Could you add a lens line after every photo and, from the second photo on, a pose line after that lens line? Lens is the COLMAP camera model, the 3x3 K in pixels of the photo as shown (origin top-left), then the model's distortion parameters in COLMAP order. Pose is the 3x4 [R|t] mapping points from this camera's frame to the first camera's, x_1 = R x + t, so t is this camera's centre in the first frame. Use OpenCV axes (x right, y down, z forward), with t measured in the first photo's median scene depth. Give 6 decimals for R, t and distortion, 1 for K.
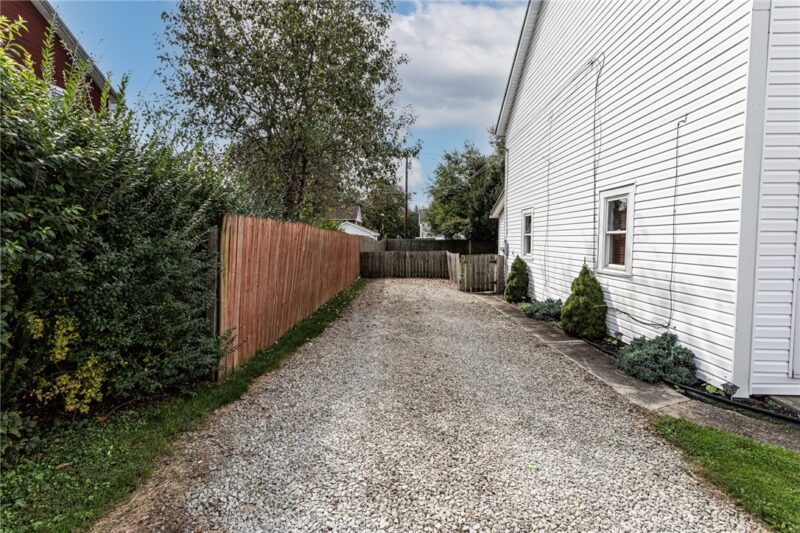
lens RADIAL K [[394.5, 0, 400.0], [0, 394.5, 266.5], [0, 0, 1]] dist [0.001350, 0.000296]
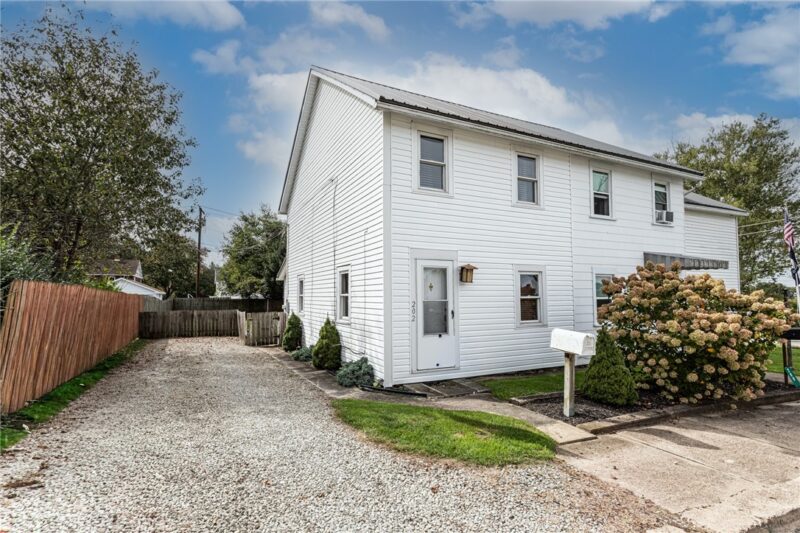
lens RADIAL K [[394.9, 0, 399.8], [0, 394.9, 280.7], [0, 0, 1]] dist [0.000661, 0.000201]
pose [[0.885686, 0.021502, 0.463786, 0.018903], [0.031000, 0.993959, -0.105283, 0.013009], [-0.463248, 0.107625, 0.879669, -0.226757]]
